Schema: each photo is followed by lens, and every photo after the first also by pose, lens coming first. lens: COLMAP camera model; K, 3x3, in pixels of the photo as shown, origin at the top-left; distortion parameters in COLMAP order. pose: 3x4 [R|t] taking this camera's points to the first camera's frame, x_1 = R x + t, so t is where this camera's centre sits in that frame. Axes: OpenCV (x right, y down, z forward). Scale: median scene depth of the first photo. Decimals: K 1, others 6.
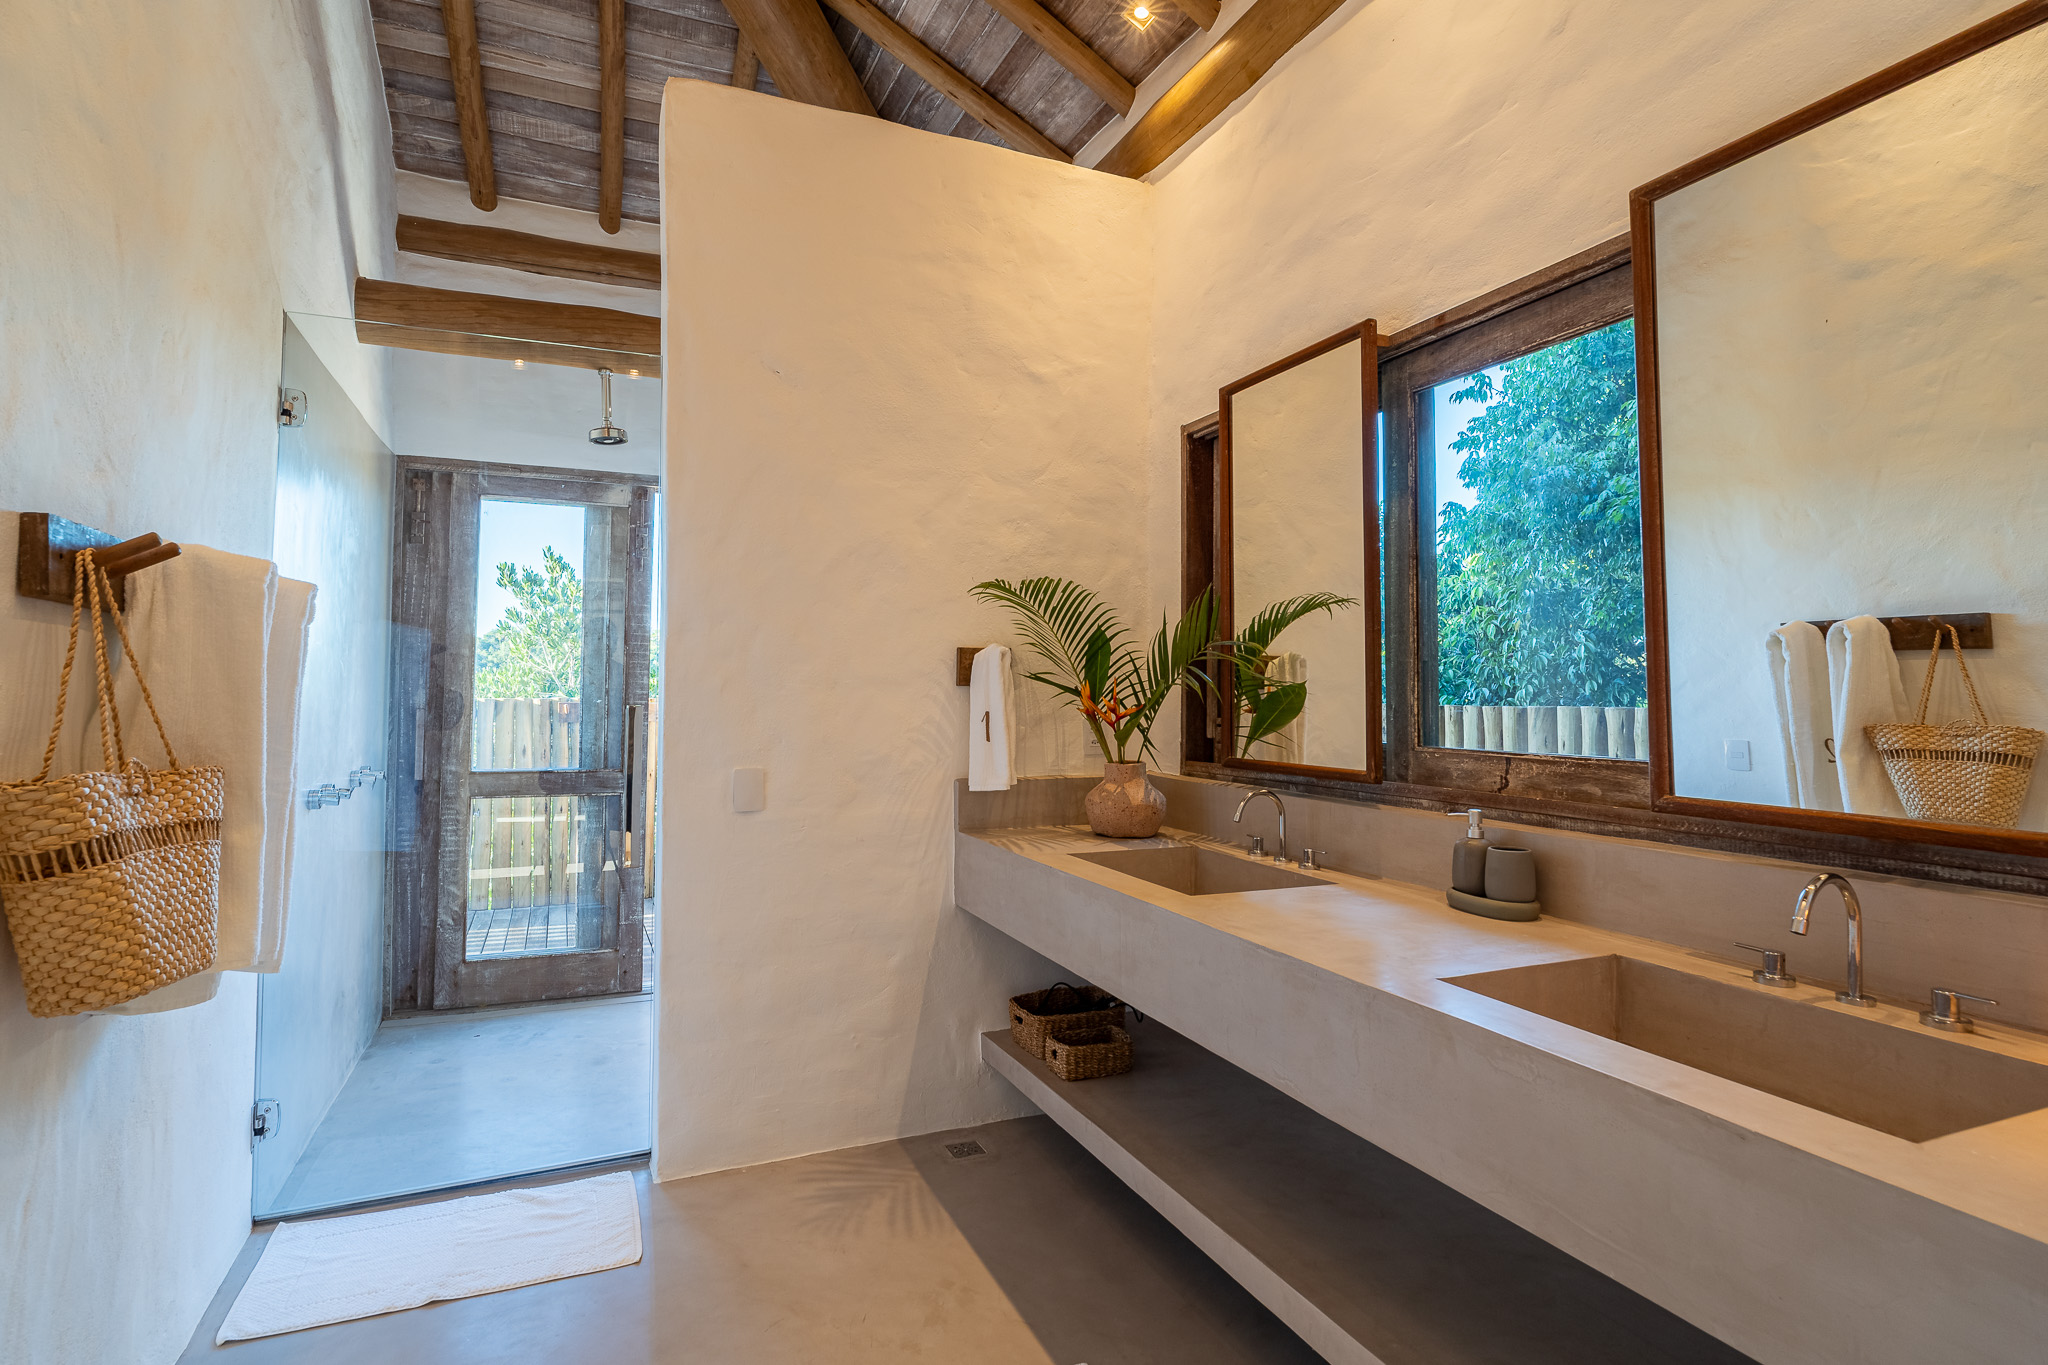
lens RADIAL K [[980.6, 0, 1027.7], [0, 980.6, 678.4], [0, 0, 1]] dist [-0.023007, 0.012899]
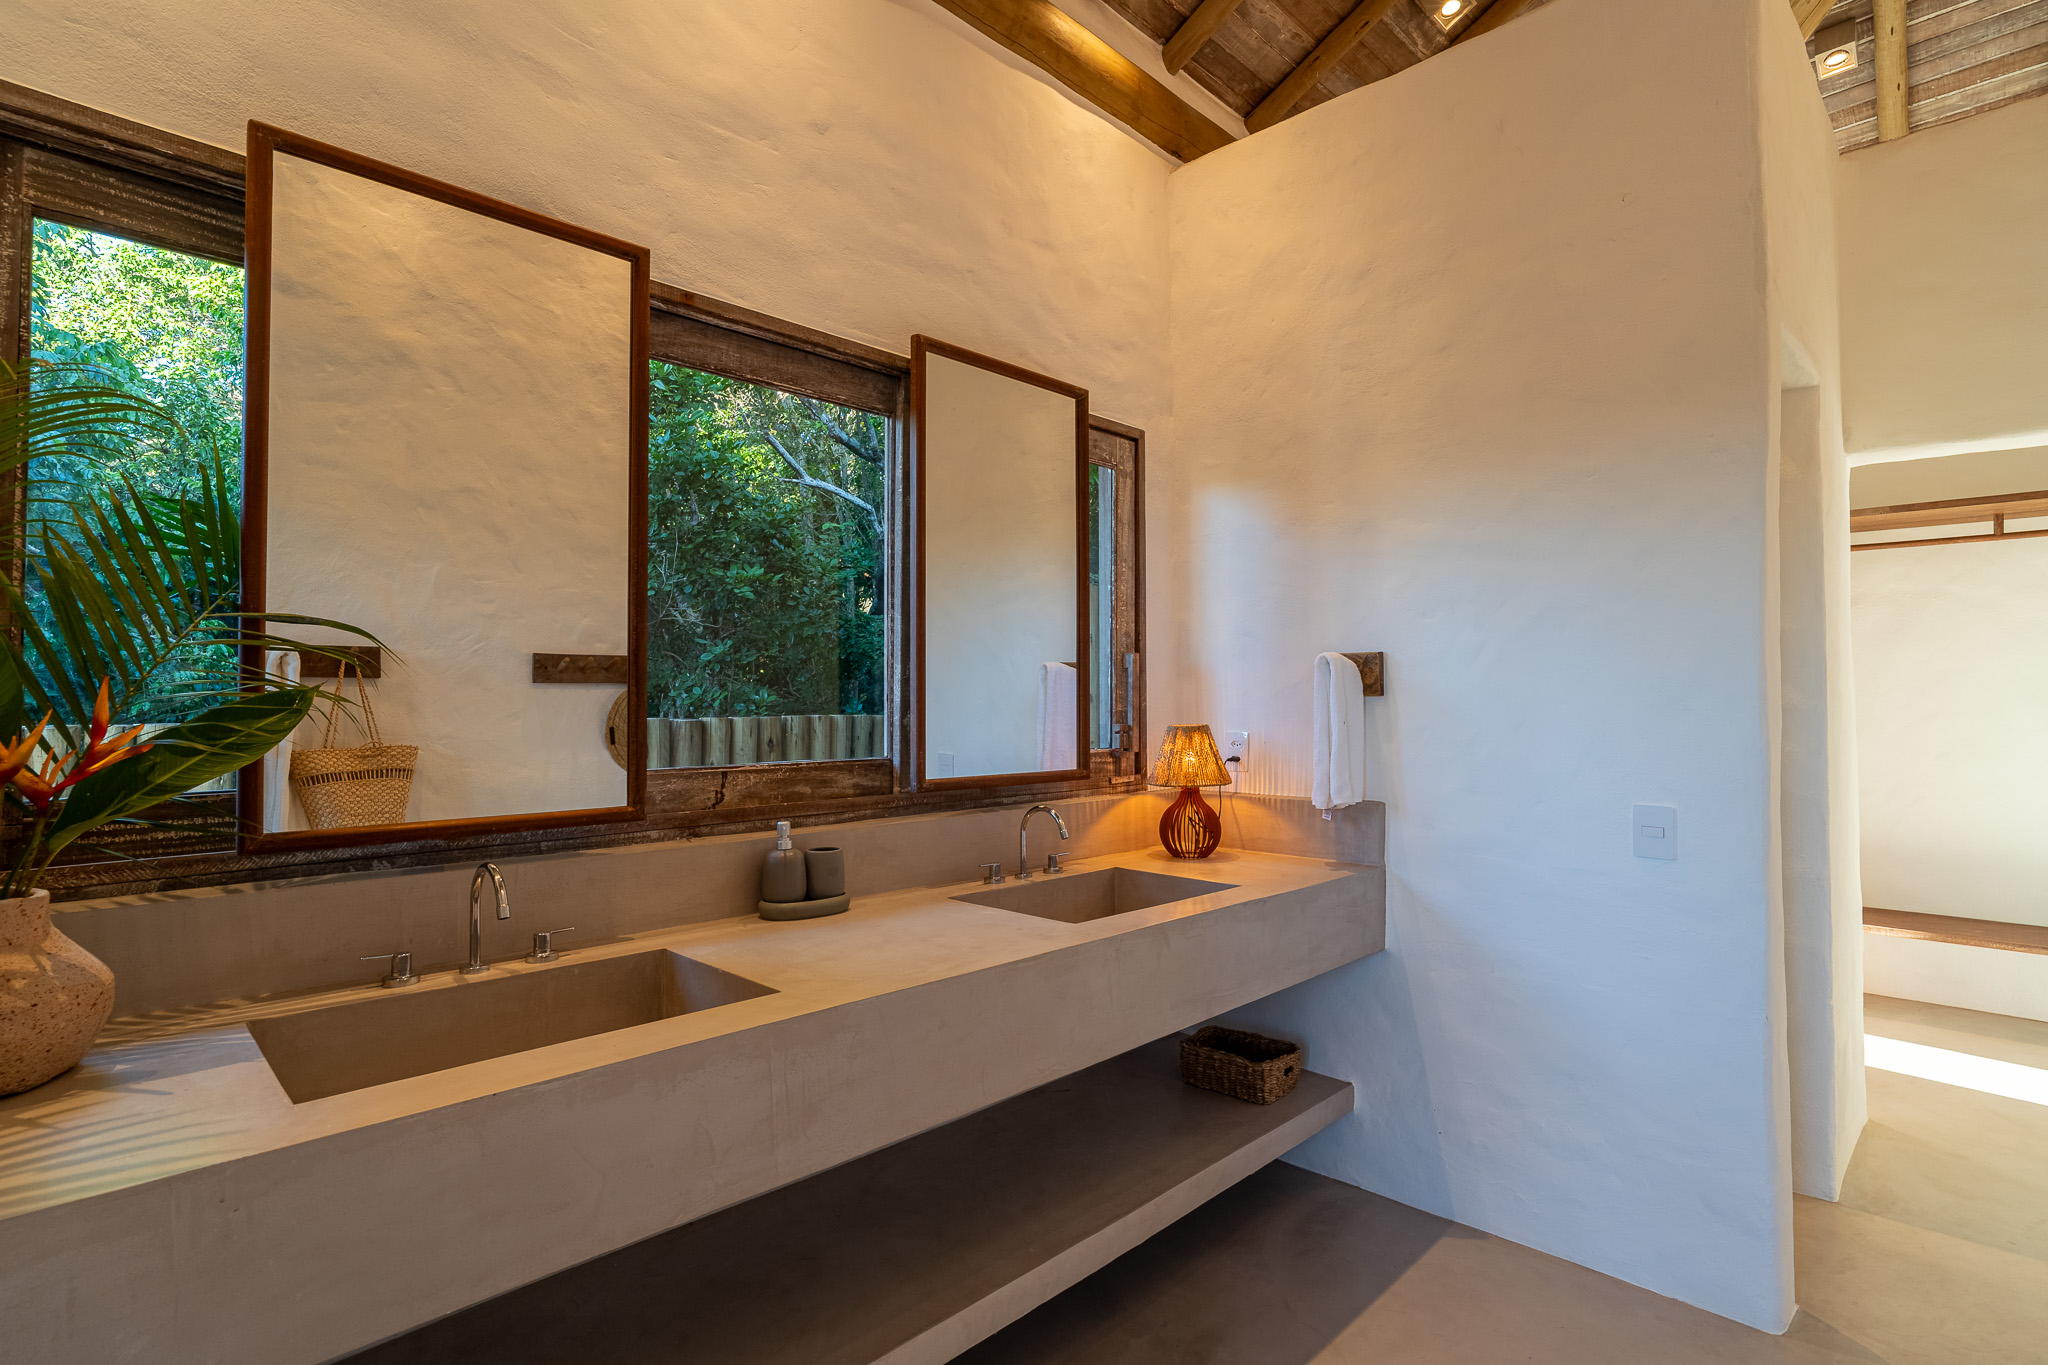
lens RADIAL K [[980.6, 0, 1028.0], [0, 980.6, 693.9], [0, 0, 1]] dist [-0.023007, 0.012899]
pose [[-0.337306, 0.009608, 0.941346, -0.591482], [-0.008392, 0.999877, -0.013212, 0.012646], [-0.941358, -0.012357, -0.337184, 1.102420]]
